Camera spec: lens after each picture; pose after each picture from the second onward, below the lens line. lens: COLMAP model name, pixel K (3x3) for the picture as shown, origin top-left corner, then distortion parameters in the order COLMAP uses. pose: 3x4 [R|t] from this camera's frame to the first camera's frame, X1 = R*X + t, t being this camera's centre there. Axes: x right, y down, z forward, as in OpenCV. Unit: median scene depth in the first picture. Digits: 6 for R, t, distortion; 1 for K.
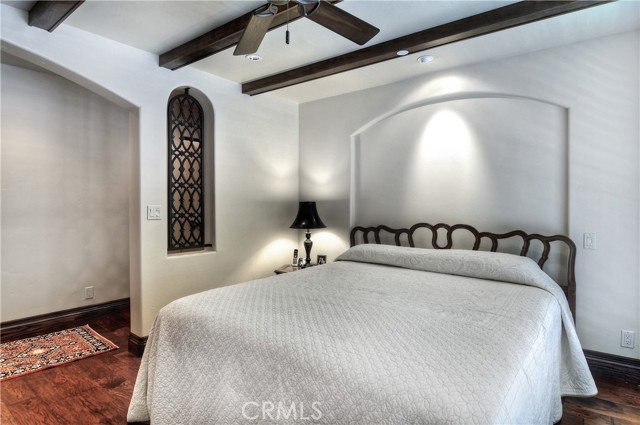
lens RADIAL K [[355.0, 0, 320.5], [0, 355.0, 208.8], [0, 0, 1]] dist [-0.029802, 0.001172]
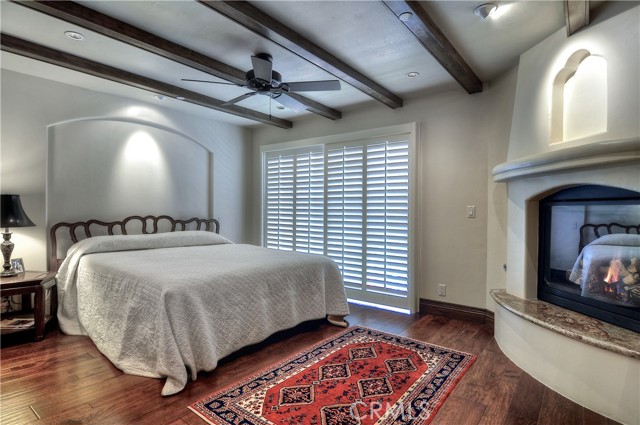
lens RADIAL K [[355.0, 0, 319.9], [0, 355.0, 212.2], [0, 0, 1]] dist [-0.029802, 0.001172]
pose [[0.019791, -0.014927, 0.999693, -0.968633], [0.000968, 0.999888, 0.014911, 0.009053], [-0.999804, 0.000673, 0.019803, 0.308017]]
